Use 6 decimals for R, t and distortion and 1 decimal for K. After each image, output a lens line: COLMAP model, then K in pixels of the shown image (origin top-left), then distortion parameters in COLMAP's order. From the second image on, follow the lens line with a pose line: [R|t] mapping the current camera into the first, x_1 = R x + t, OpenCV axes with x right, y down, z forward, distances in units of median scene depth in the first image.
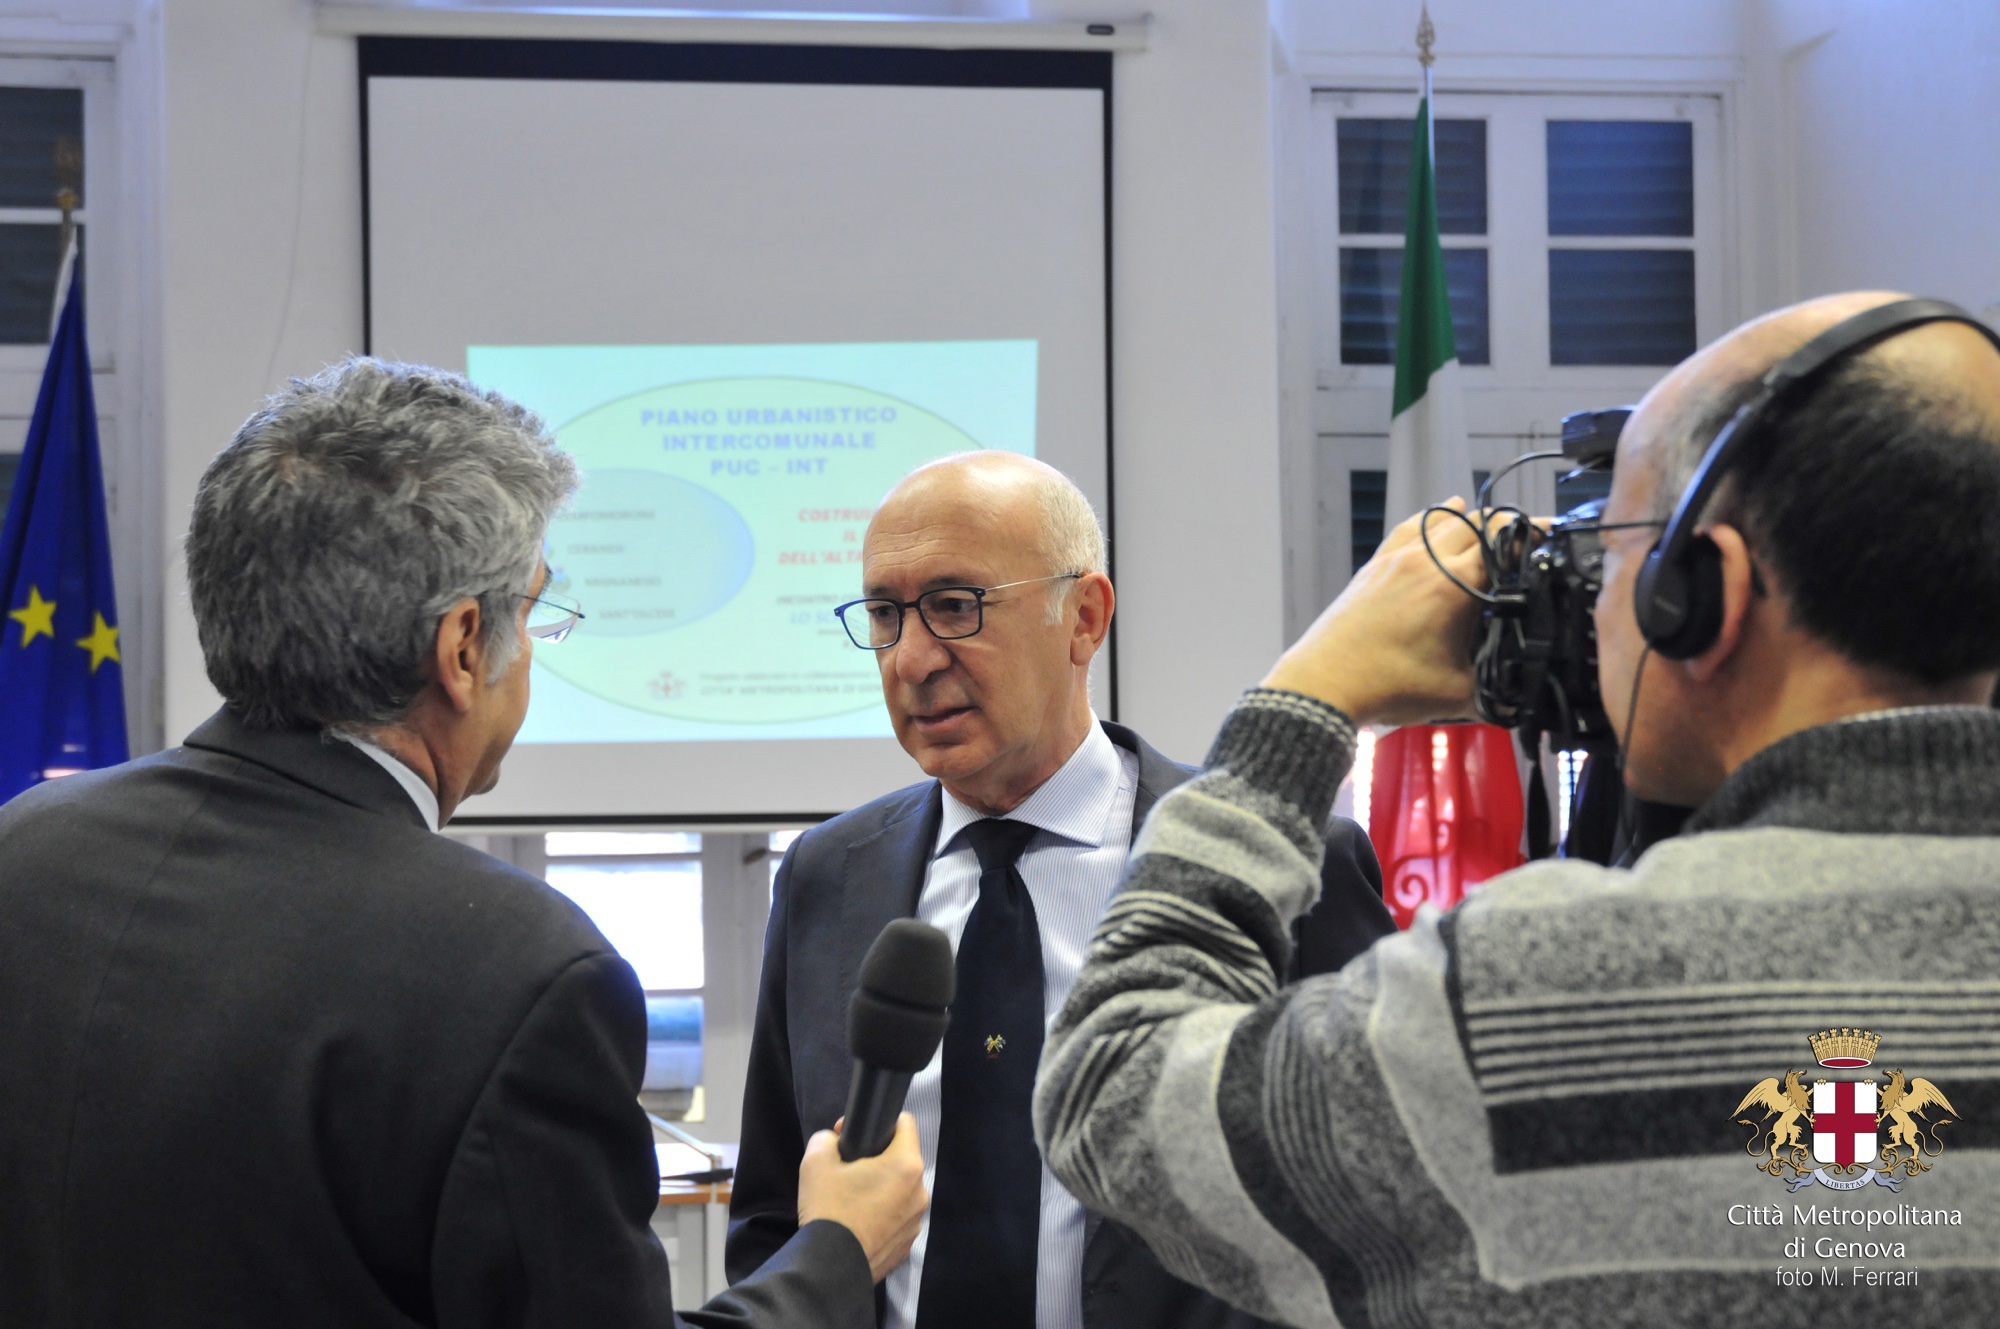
lens RADIAL K [[3190.3, 0, 1000.0], [0, 3190.3, 676.1], [0, 0, 1]] dist [-0.132814, 0.000000]
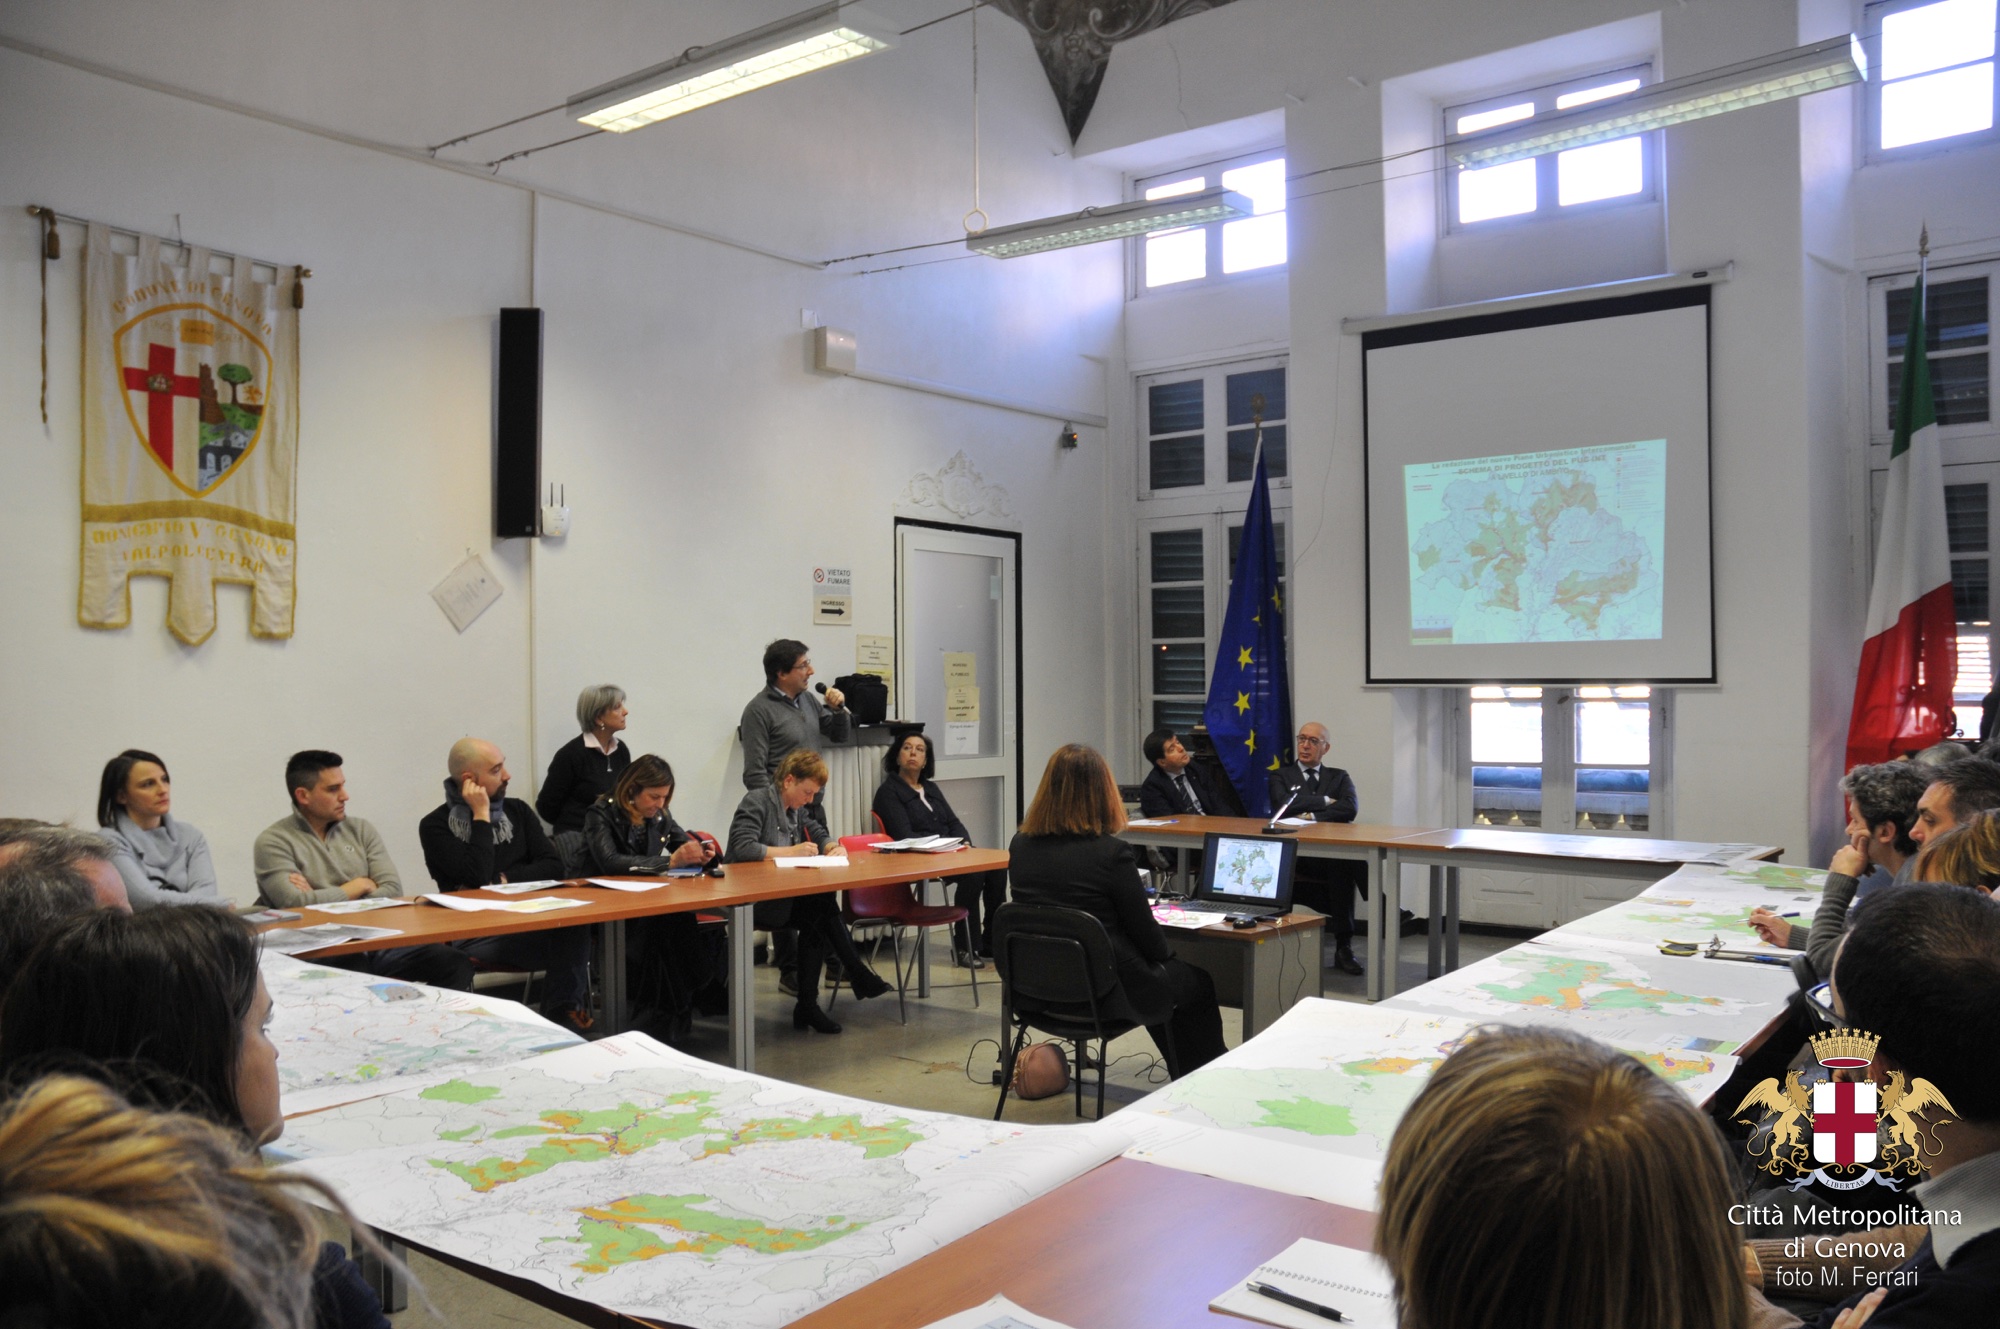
lens RADIAL K [[1556.8, 0, 1000.0], [0, 1556.8, 650.7], [0, 0, 1]] dist [-0.006001, 0.005771]
pose [[0.702558, -0.002858, -0.711621, 0.402000], [0.018175, 0.999738, 0.013929, 0.004083], [0.711395, -0.022719, 0.702425, 0.030290]]
